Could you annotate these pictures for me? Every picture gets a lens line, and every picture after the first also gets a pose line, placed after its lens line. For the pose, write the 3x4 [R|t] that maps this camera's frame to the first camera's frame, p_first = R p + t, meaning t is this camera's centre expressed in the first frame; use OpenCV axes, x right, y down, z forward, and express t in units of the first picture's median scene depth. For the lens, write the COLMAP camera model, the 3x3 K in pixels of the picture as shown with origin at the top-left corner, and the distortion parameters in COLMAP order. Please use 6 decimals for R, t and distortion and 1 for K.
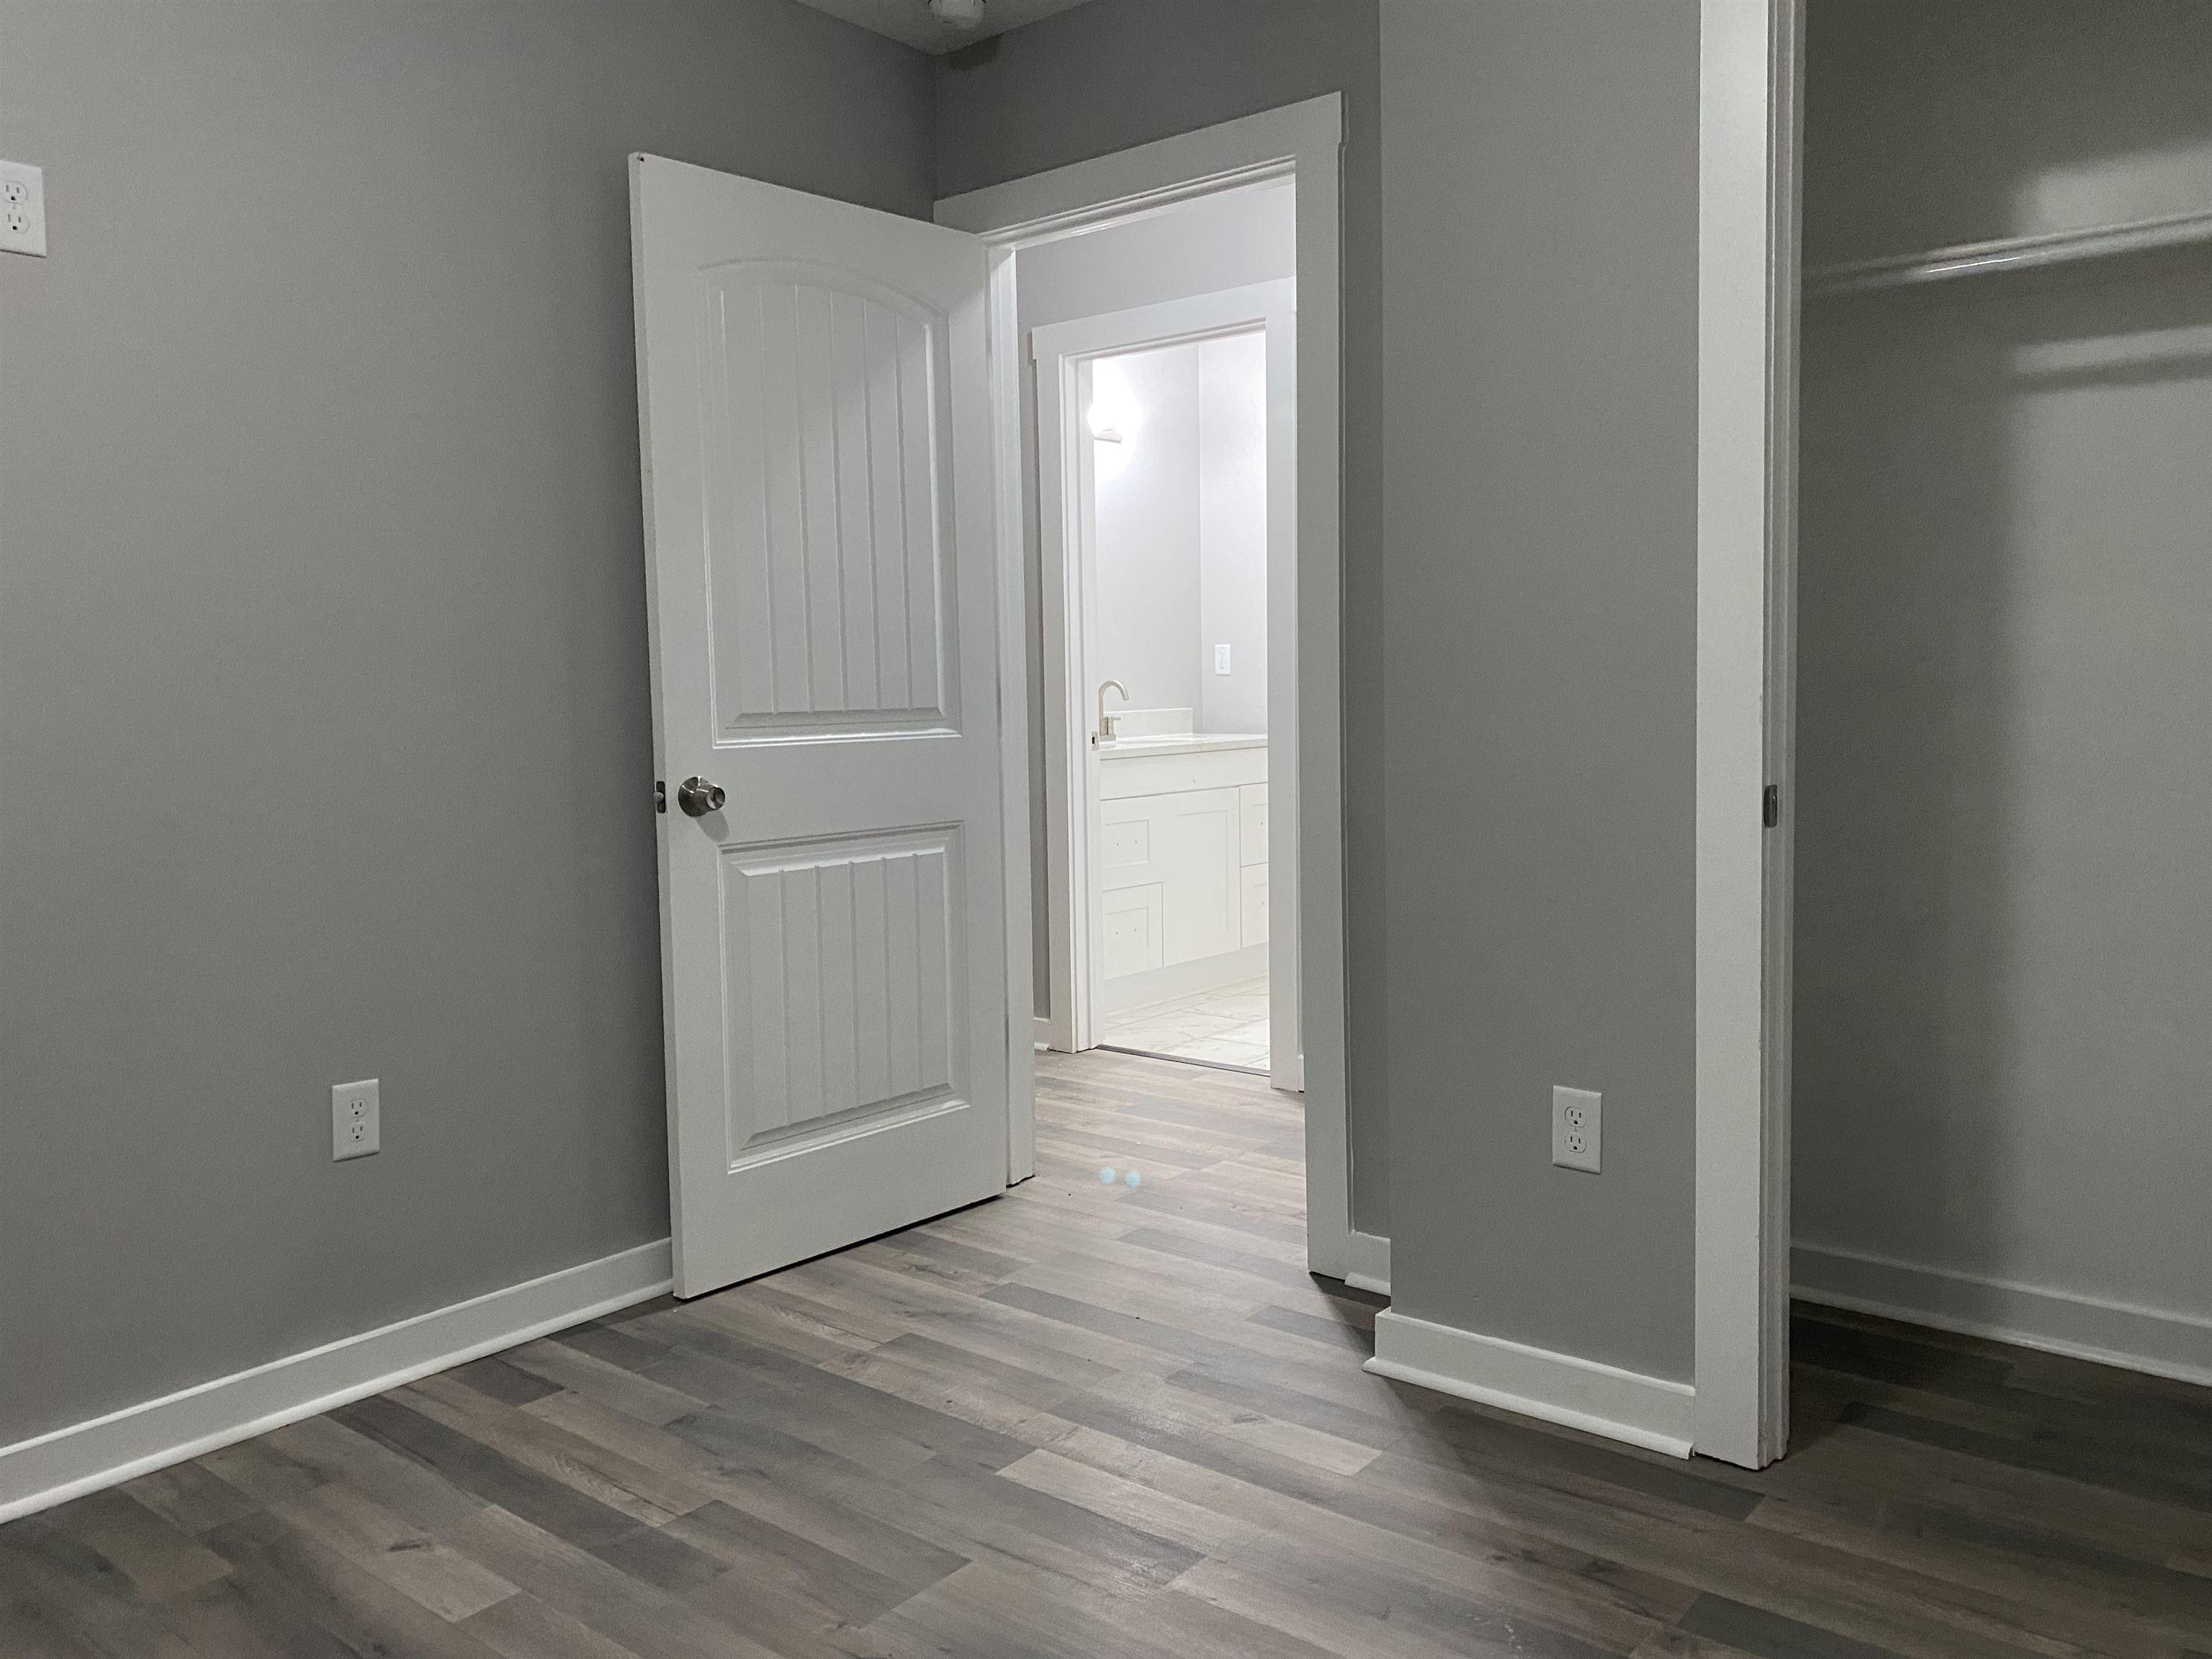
lens RADIAL K [[1680.6, 0, 1113.2], [0, 1680.6, 803.8], [0, 0, 1]] dist [0.008124, -0.014134]
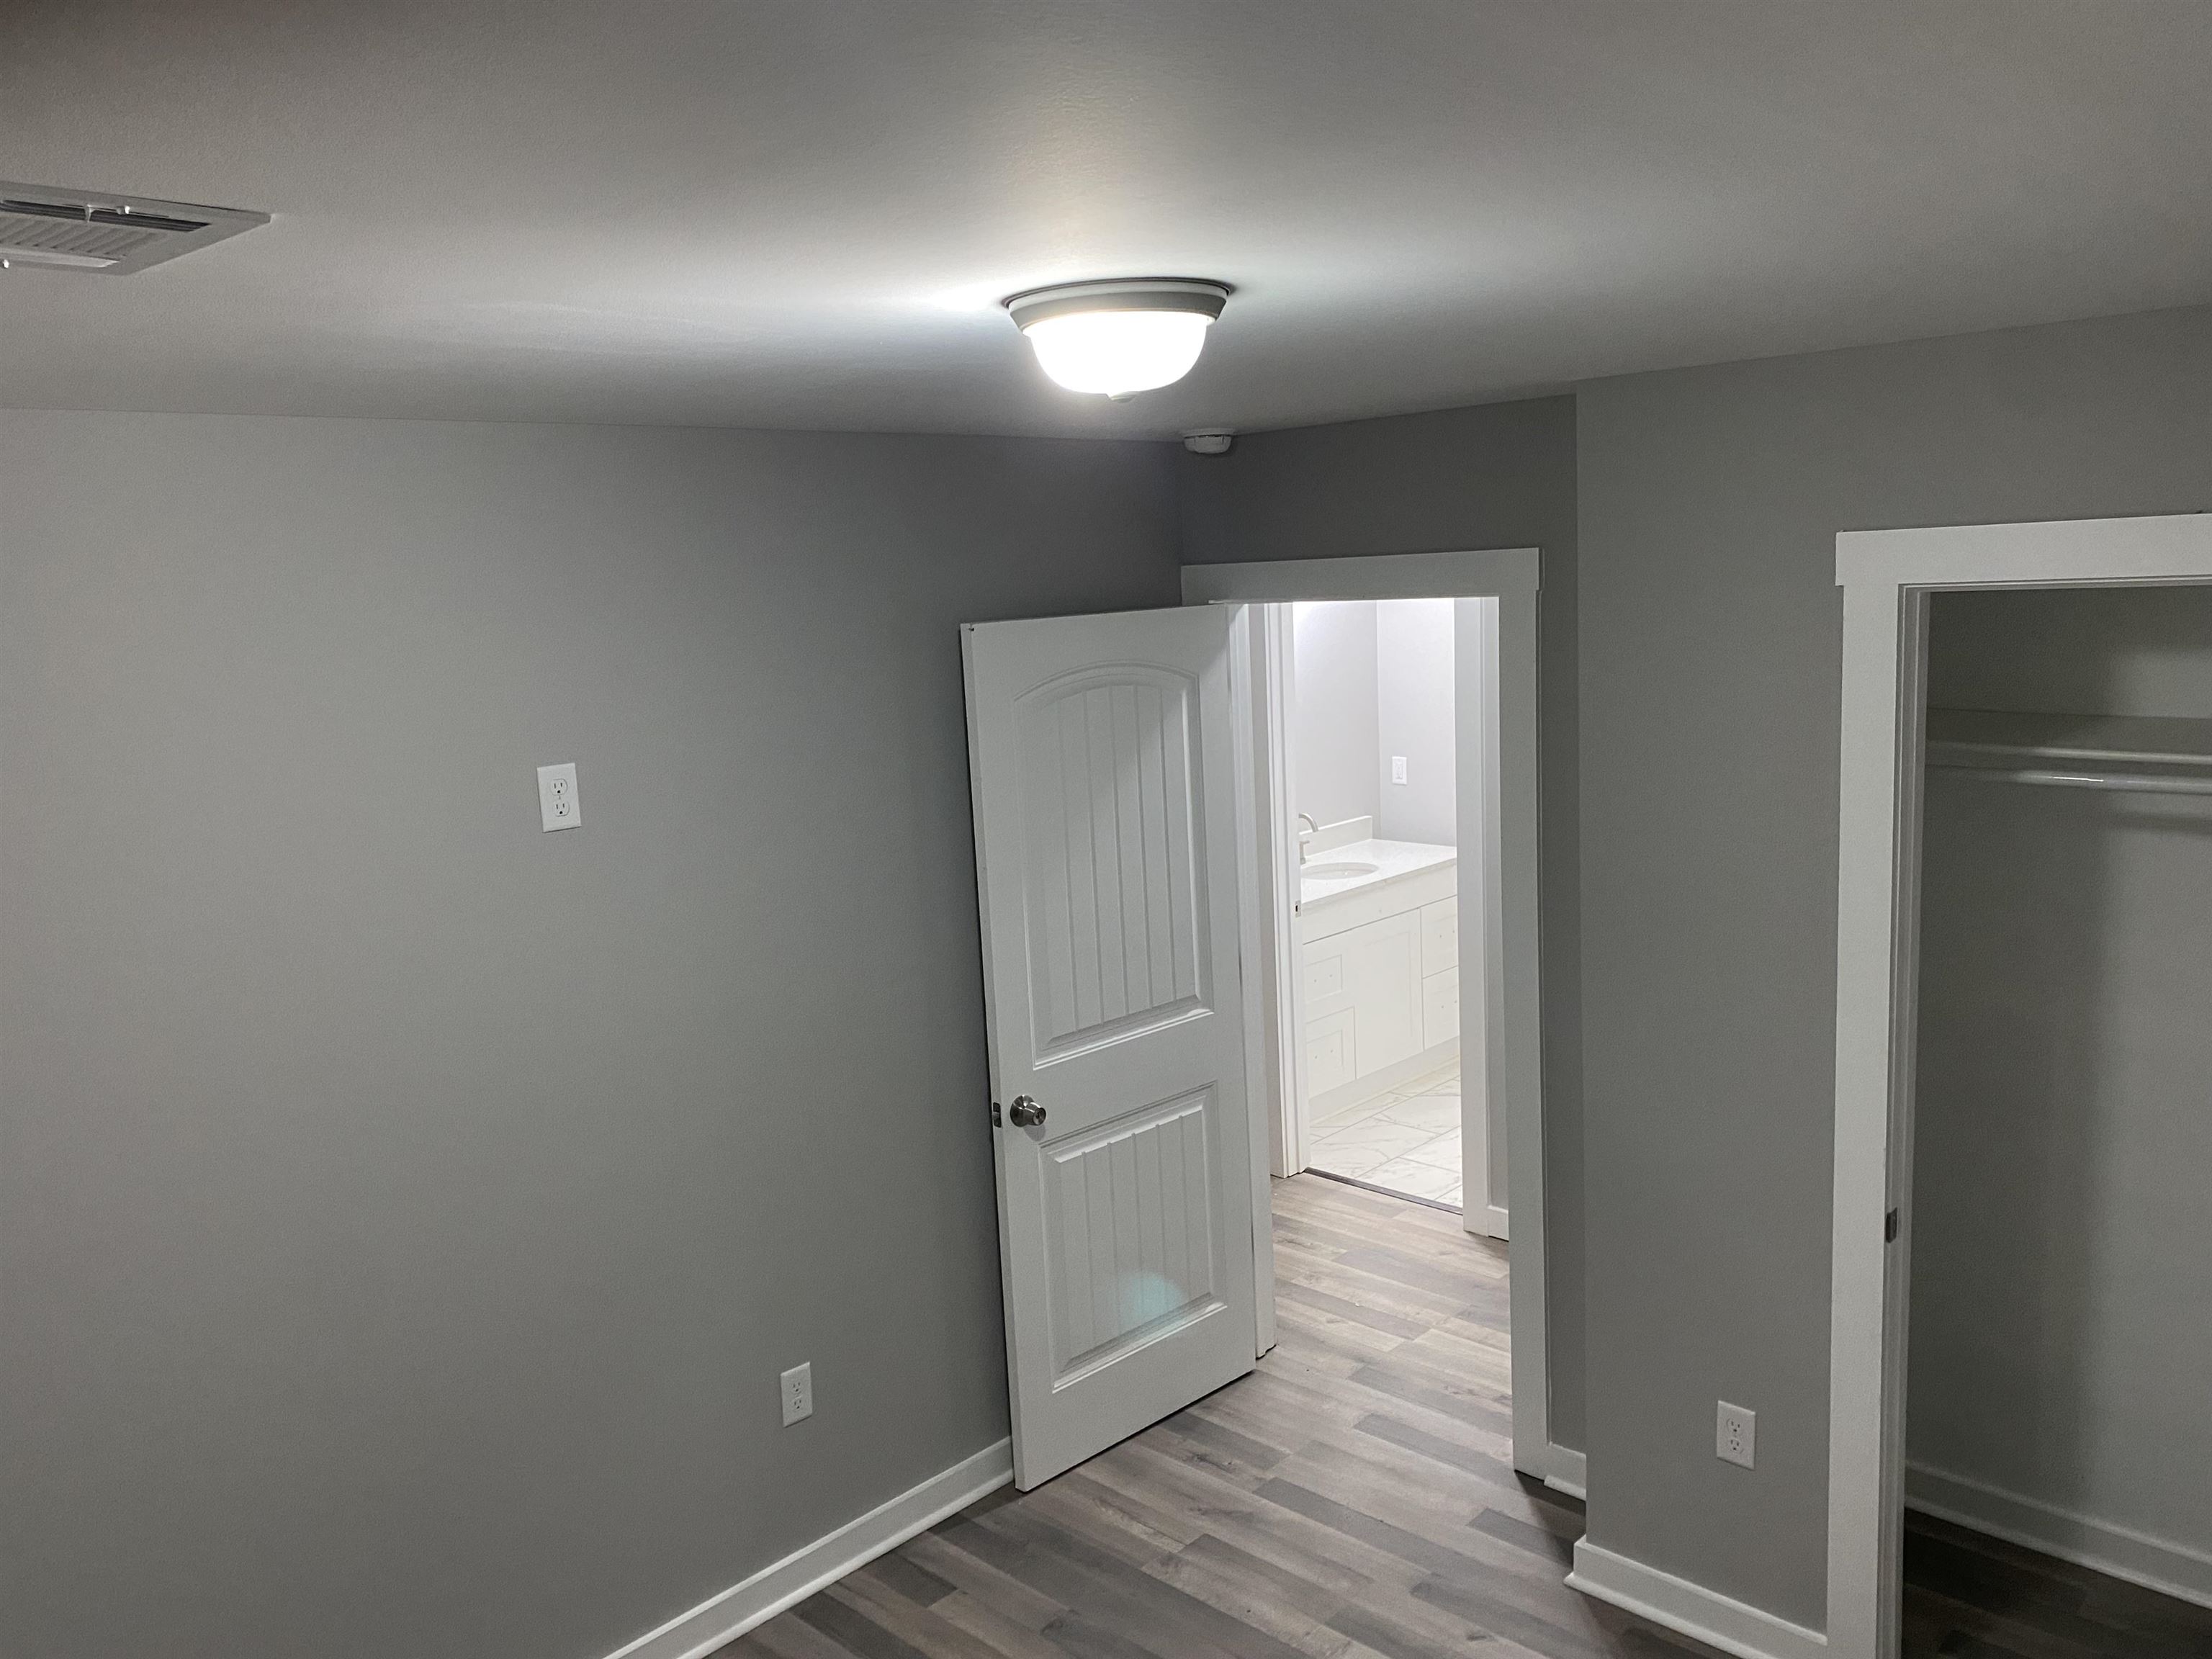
lens RADIAL K [[1699.8, 0, 1106.0], [0, 1699.8, 829.5], [0, 0, 1]] dist [0.079009, -0.112153]
pose [[0.996425, -0.018601, -0.082413, -0.075291], [0.026348, 0.995229, 0.093946, -0.339642], [0.080272, -0.095782, 0.992160, -0.259499]]
